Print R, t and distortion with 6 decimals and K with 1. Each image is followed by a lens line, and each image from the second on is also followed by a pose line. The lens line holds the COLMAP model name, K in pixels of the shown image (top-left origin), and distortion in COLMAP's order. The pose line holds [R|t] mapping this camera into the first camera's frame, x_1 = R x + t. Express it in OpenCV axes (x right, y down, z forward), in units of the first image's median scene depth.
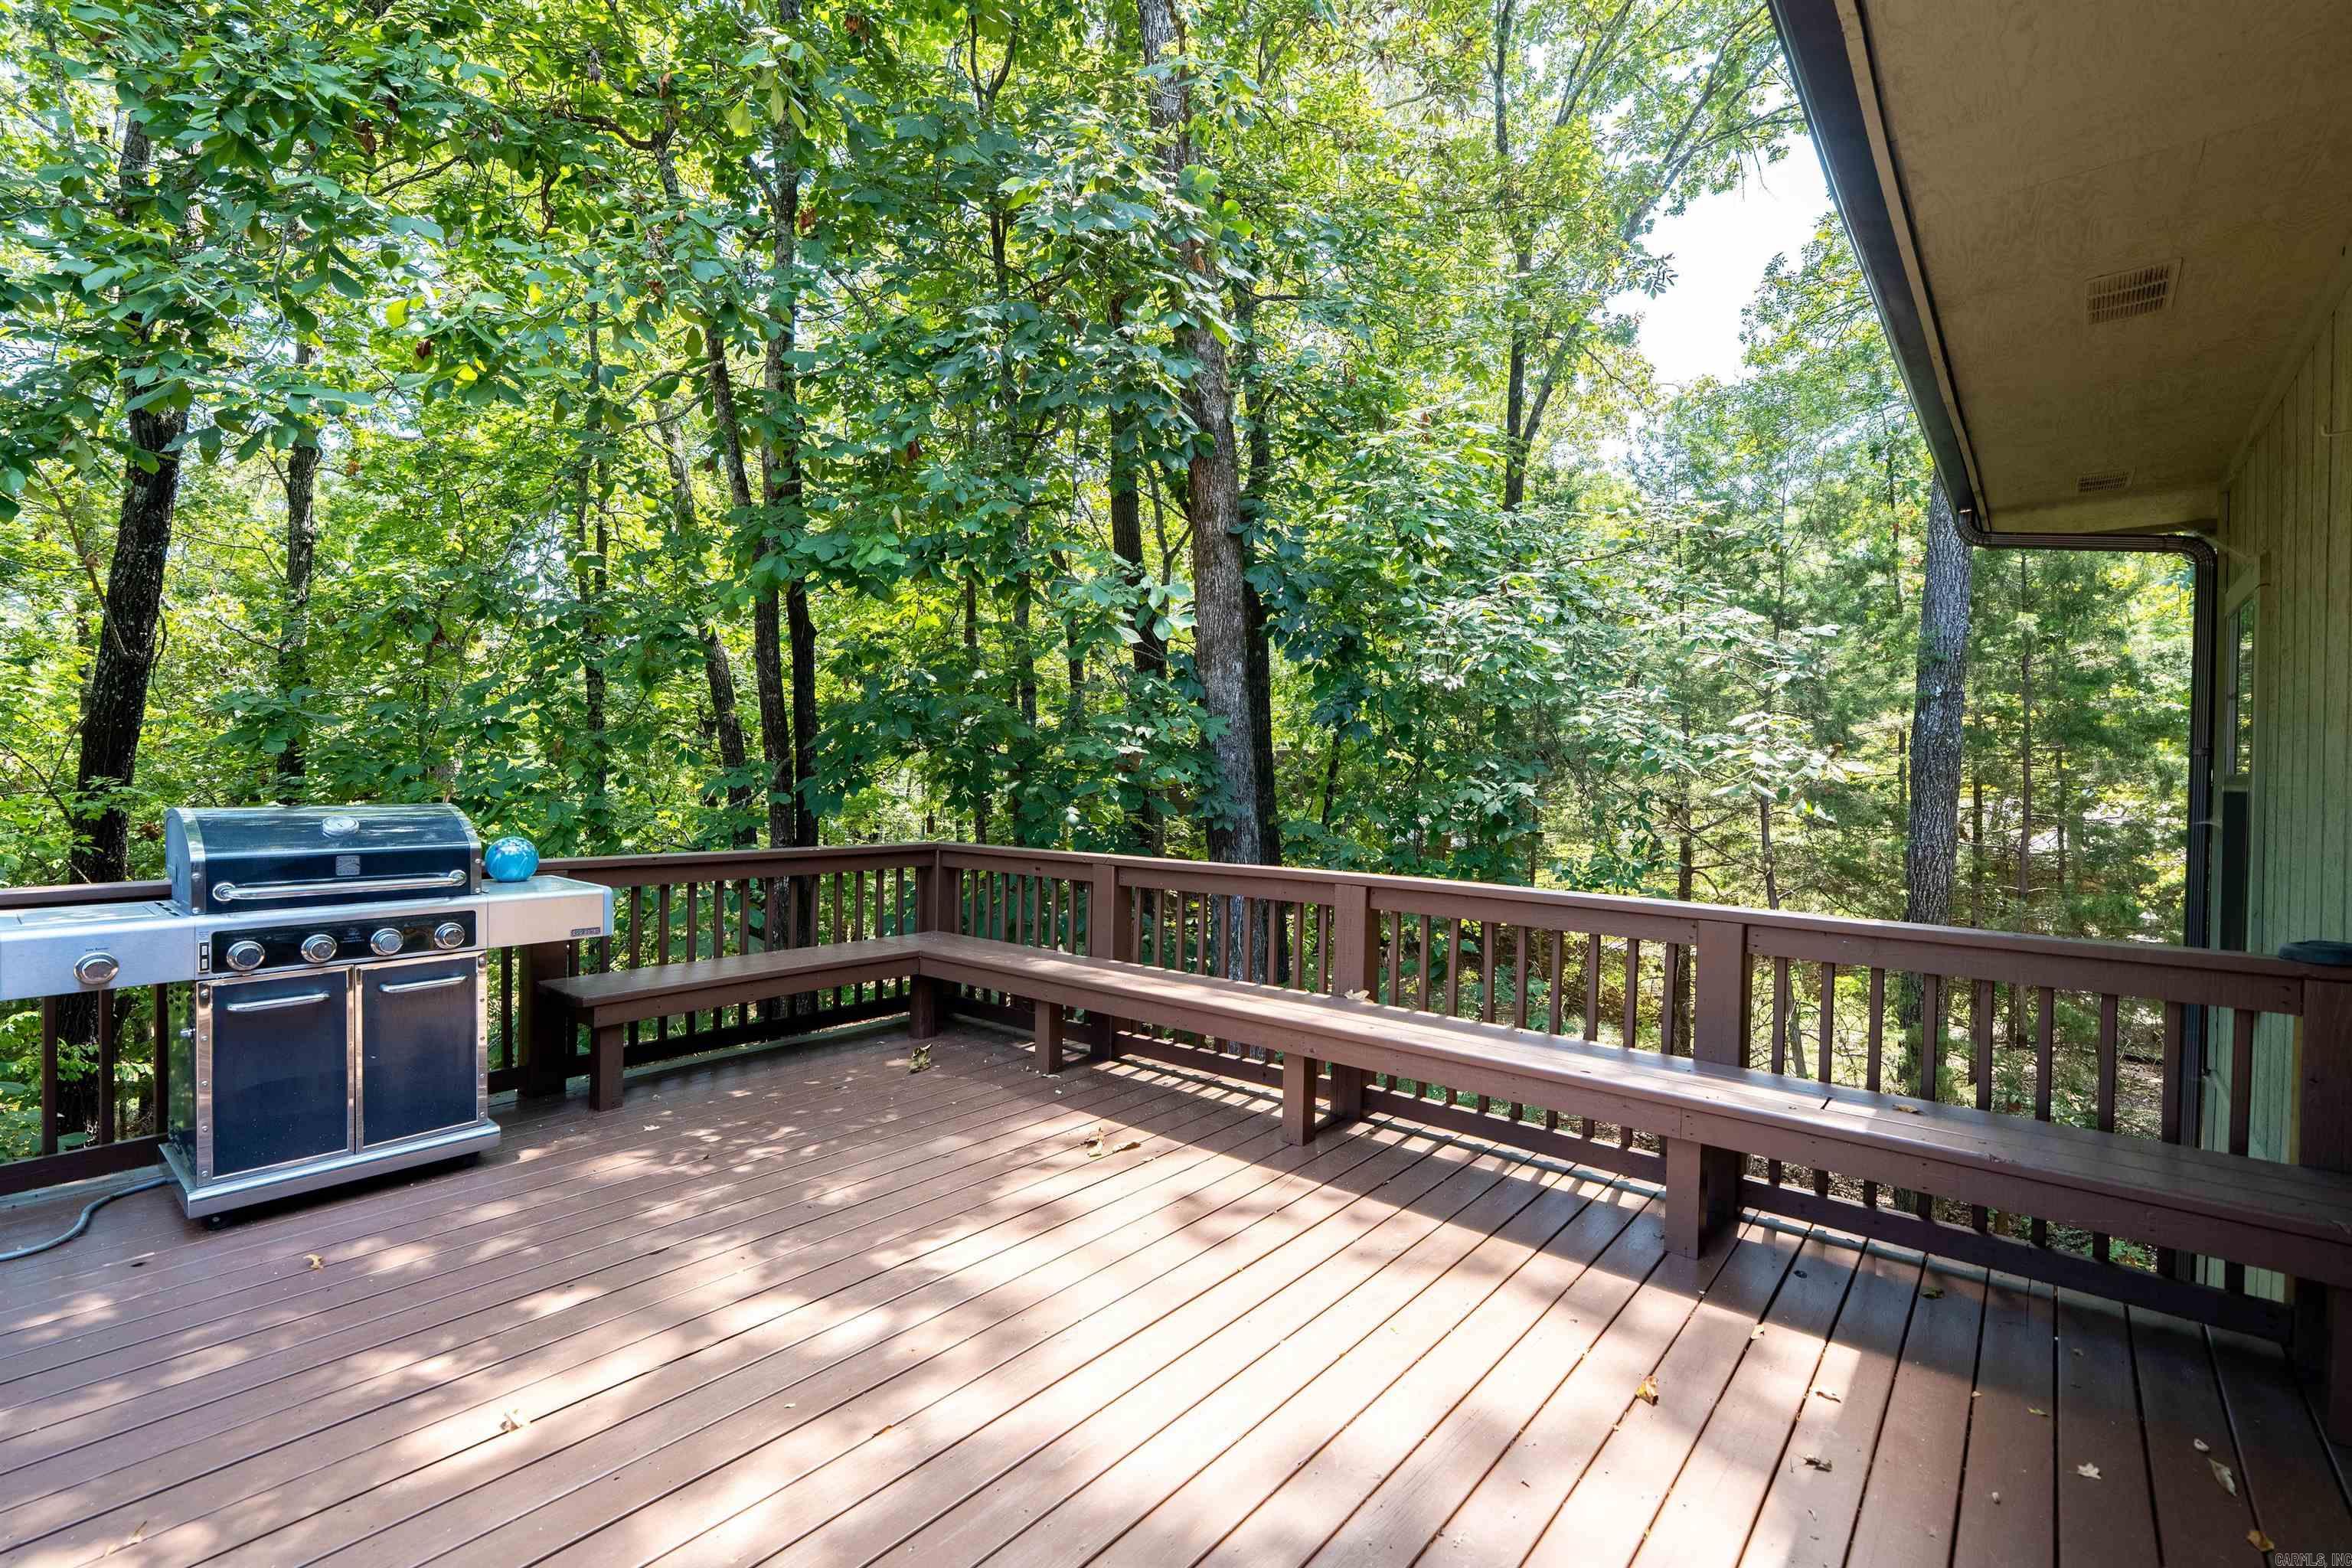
lens RADIAL K [[1054.7, 0, 1177.8], [0, 1054.7, 785.9], [0, 0, 1]] dist [-0.006696, 0.002749]
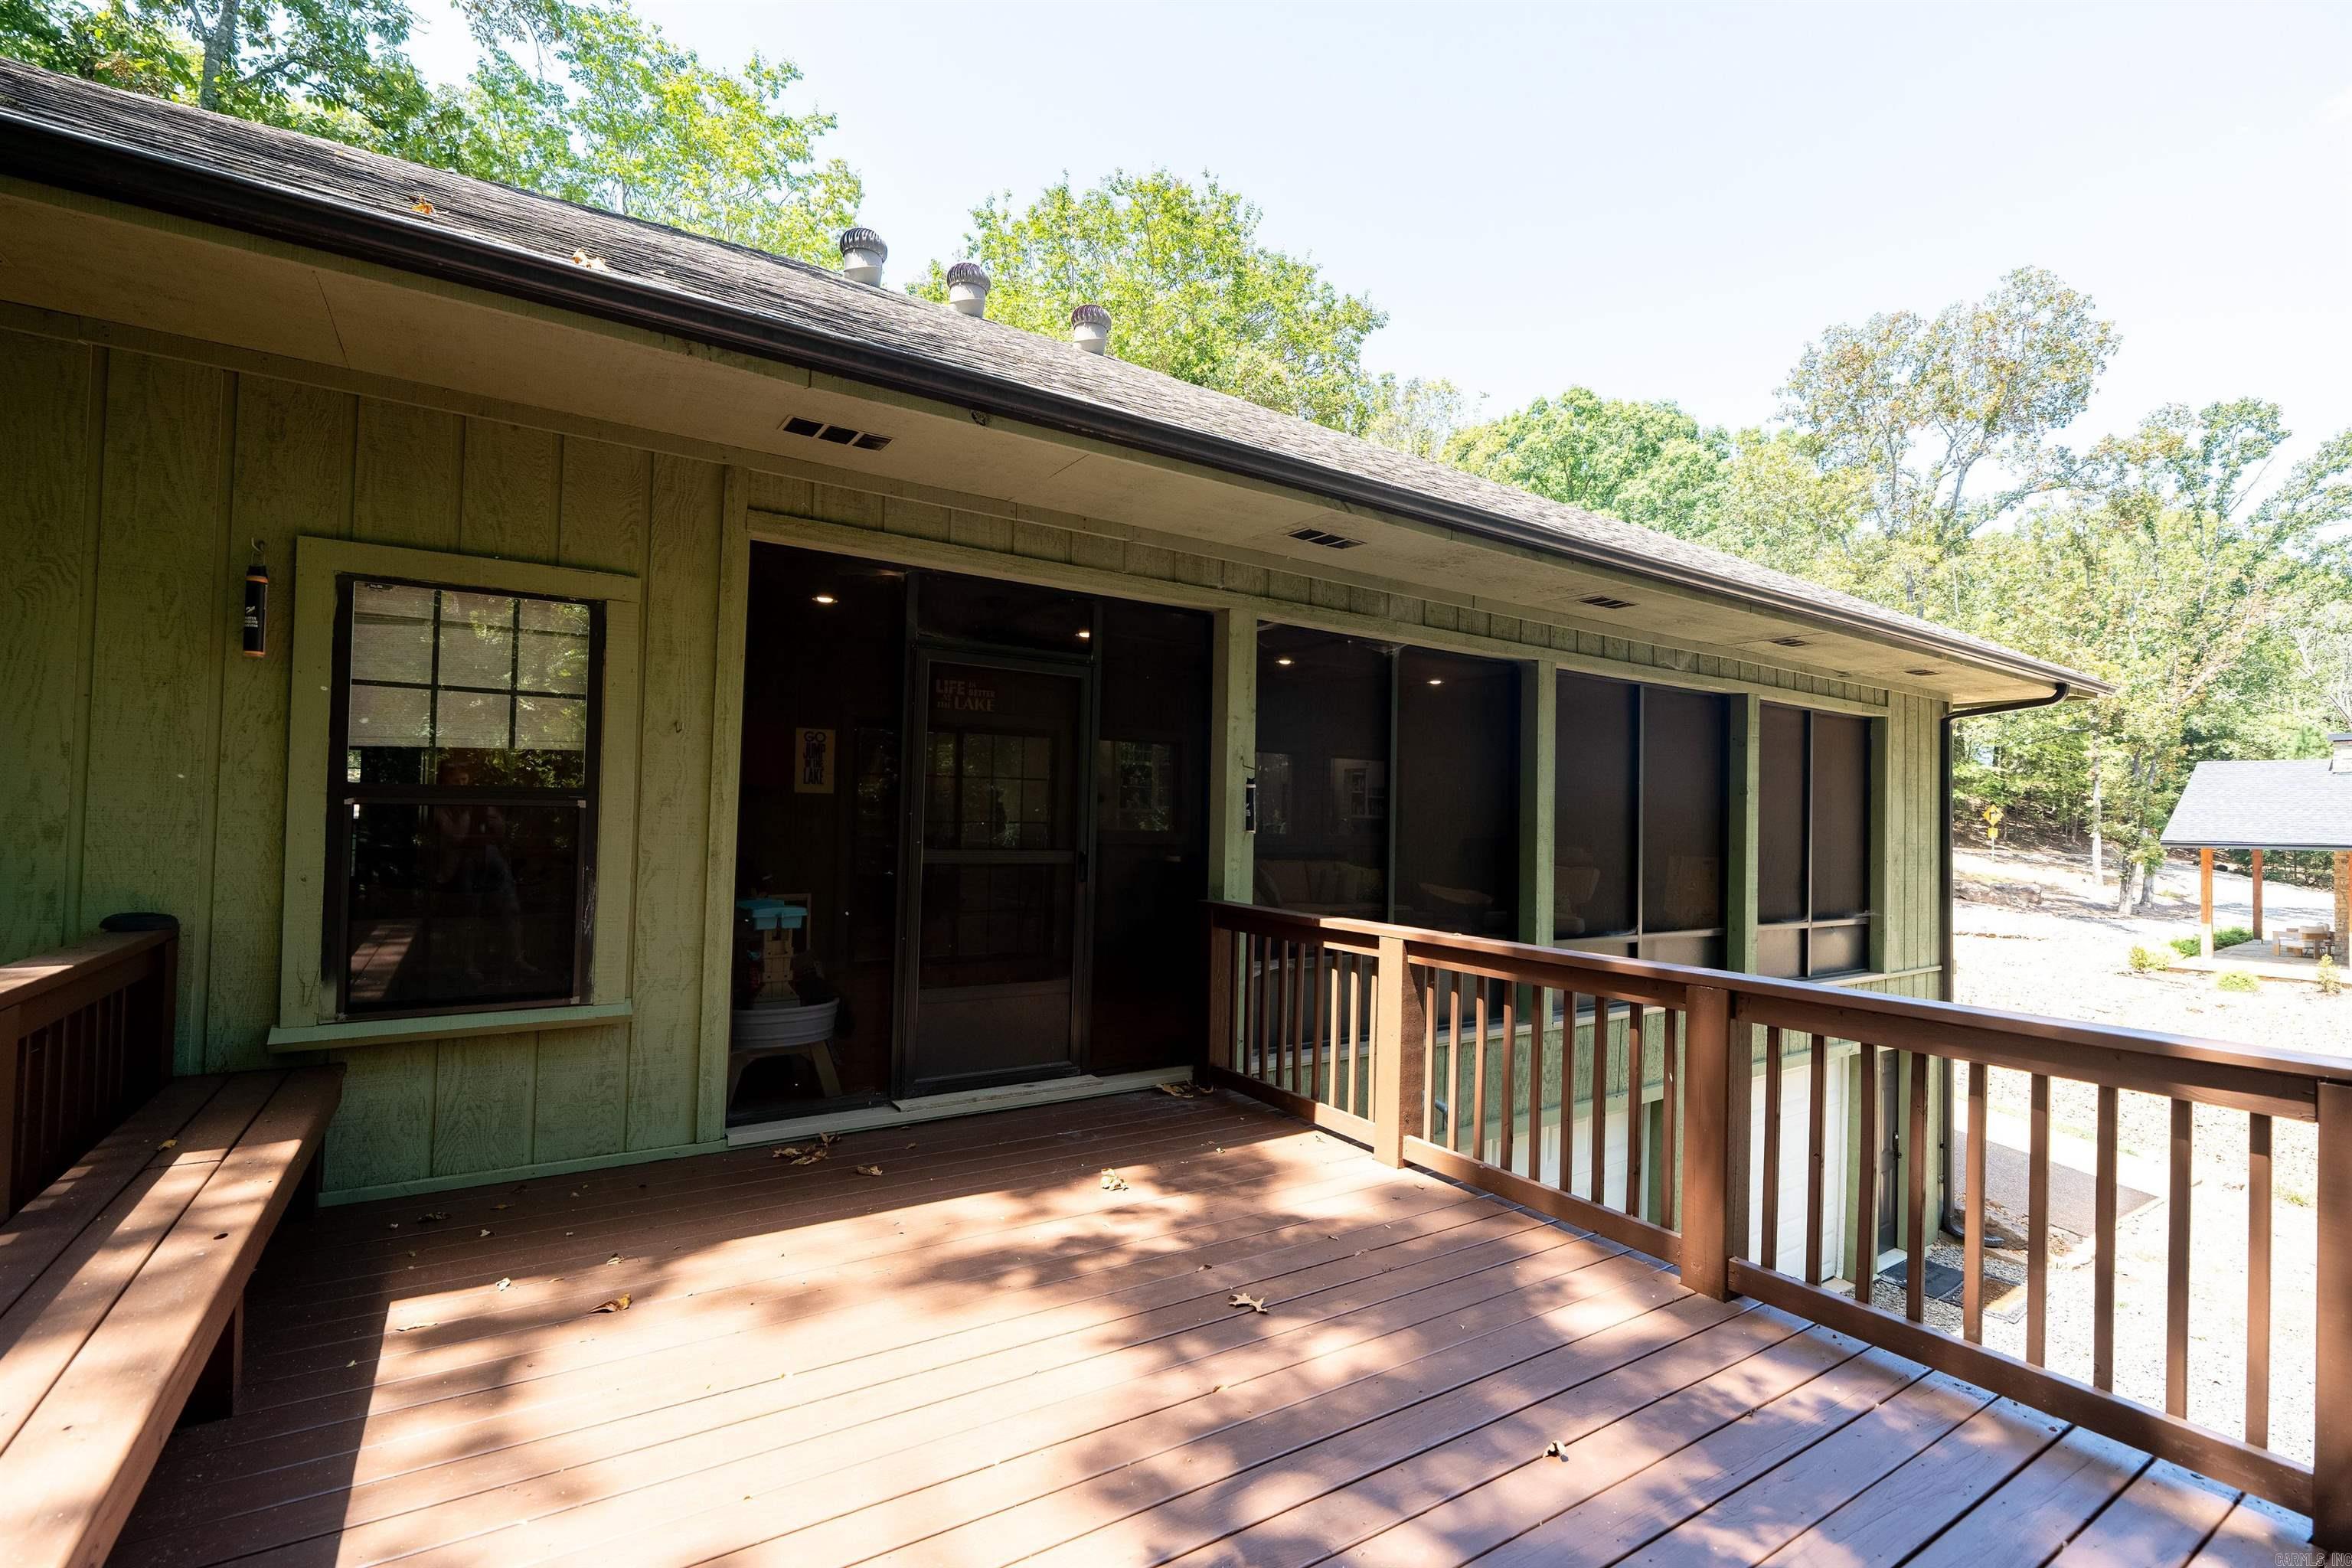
lens RADIAL K [[1054.7, 0, 1177.8], [0, 1054.7, 785.9], [0, 0, 1]] dist [-0.006696, 0.002749]
pose [[-0.953560, -0.032918, 0.299399, -0.346423], [-0.034866, 0.999391, -0.001163, -0.029162], [-0.299179, -0.011548, -0.954127, 1.363974]]
